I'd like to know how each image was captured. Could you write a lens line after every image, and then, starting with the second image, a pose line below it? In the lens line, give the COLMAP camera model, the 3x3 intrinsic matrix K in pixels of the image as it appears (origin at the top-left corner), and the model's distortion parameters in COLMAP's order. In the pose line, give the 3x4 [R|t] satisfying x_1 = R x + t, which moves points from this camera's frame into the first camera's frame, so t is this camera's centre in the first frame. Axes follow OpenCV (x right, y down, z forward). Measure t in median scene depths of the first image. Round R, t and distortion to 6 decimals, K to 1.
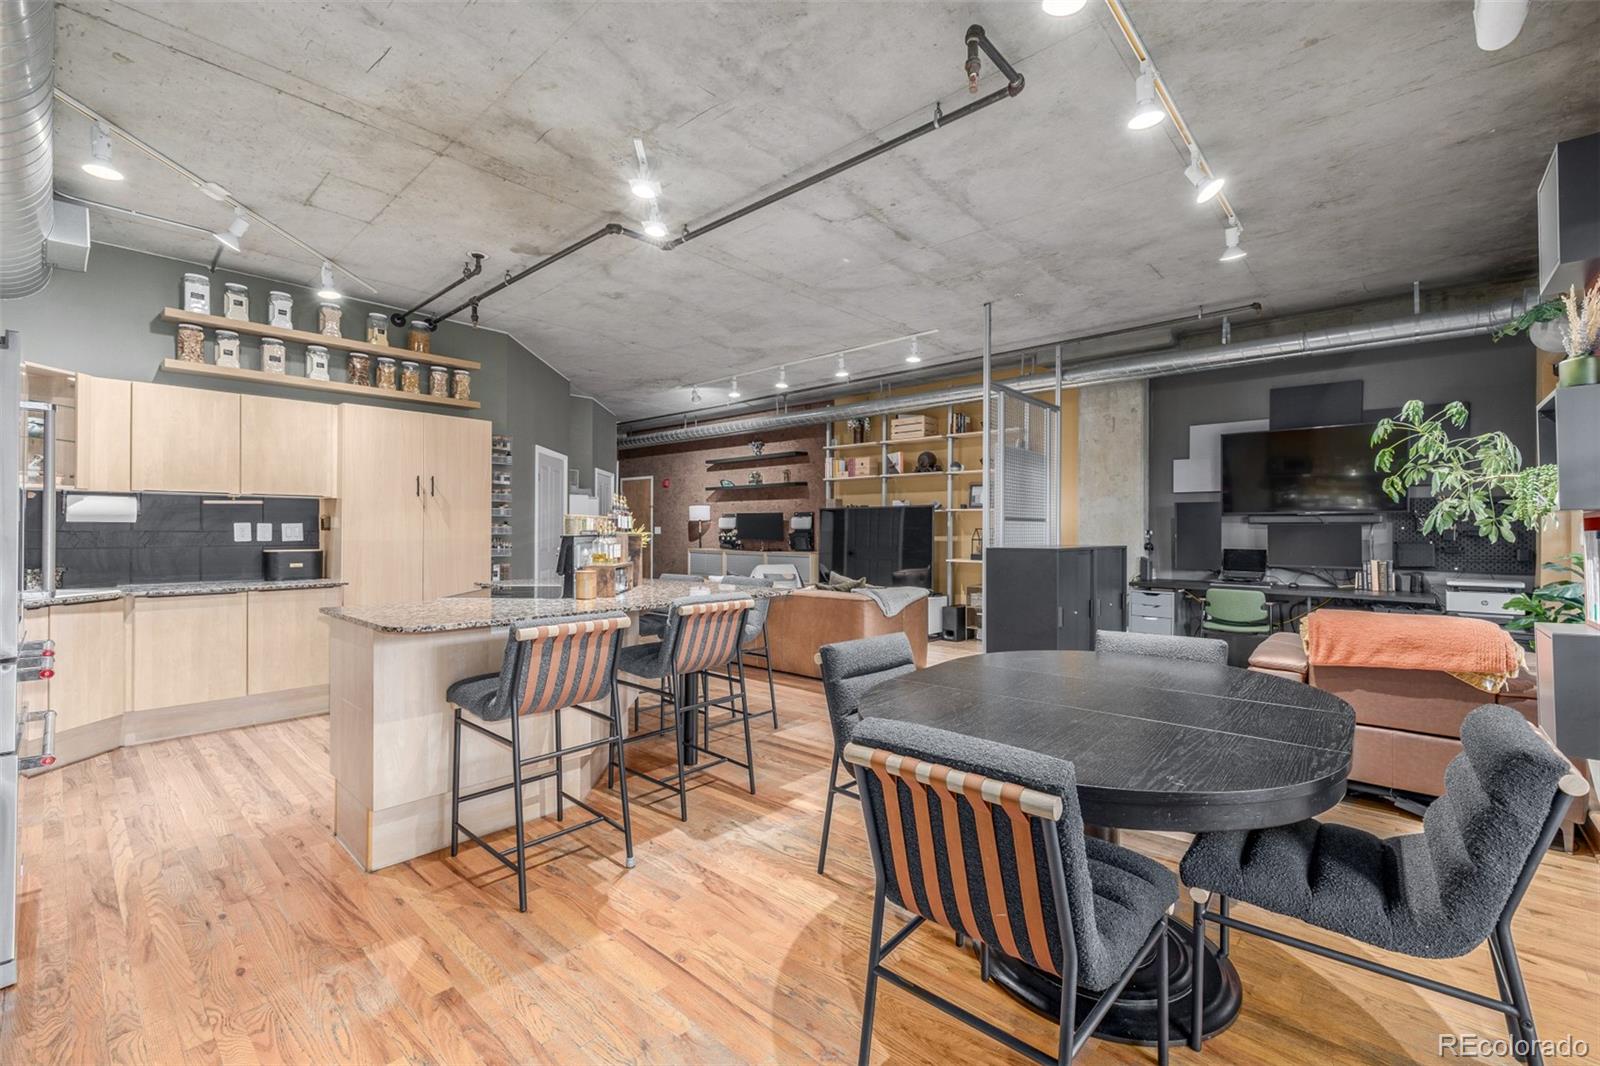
lens RADIAL K [[674.6, 0, 803.1], [0, 674.6, 529.6], [0, 0, 1]] dist [-0.000291, 0.000335]
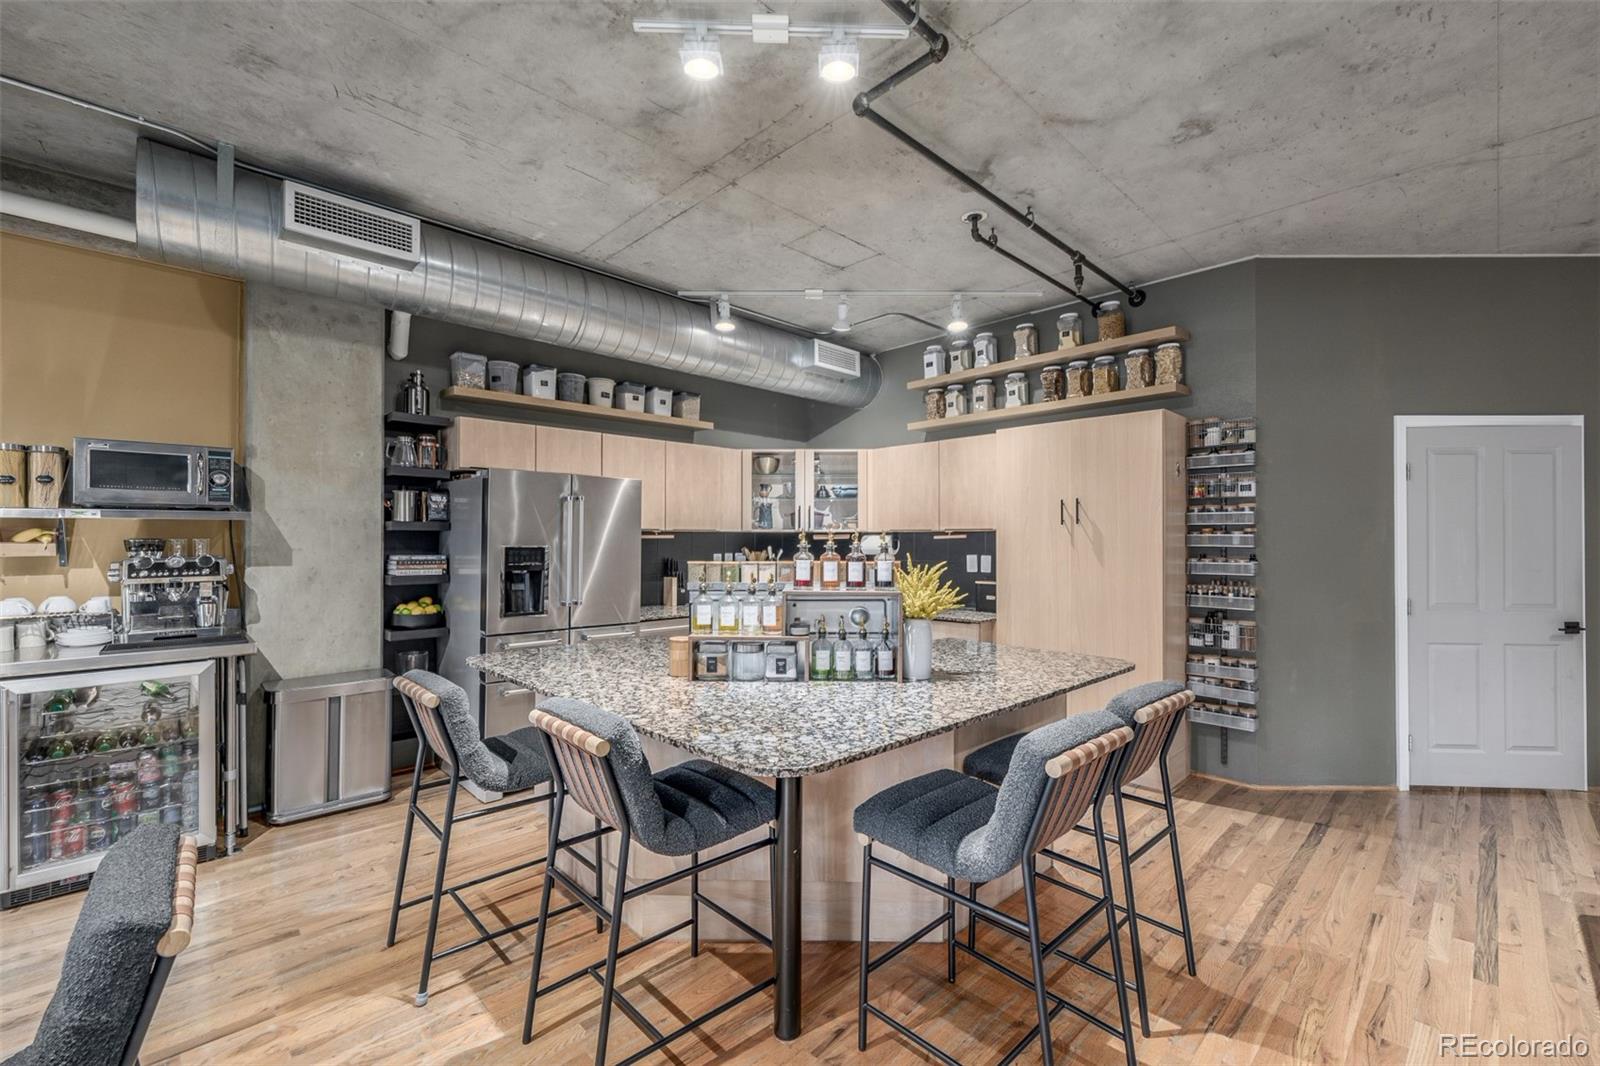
lens RADIAL K [[674.6, 0, 804.9], [0, 674.6, 534.4], [0, 0, 1]] dist [-0.000291, 0.000335]
pose [[-0.065213, -0.012277, -0.997796, 0.213300], [-0.000663, 0.999925, -0.012259, -0.021987], [0.997871, -0.000138, -0.065216, 0.603322]]
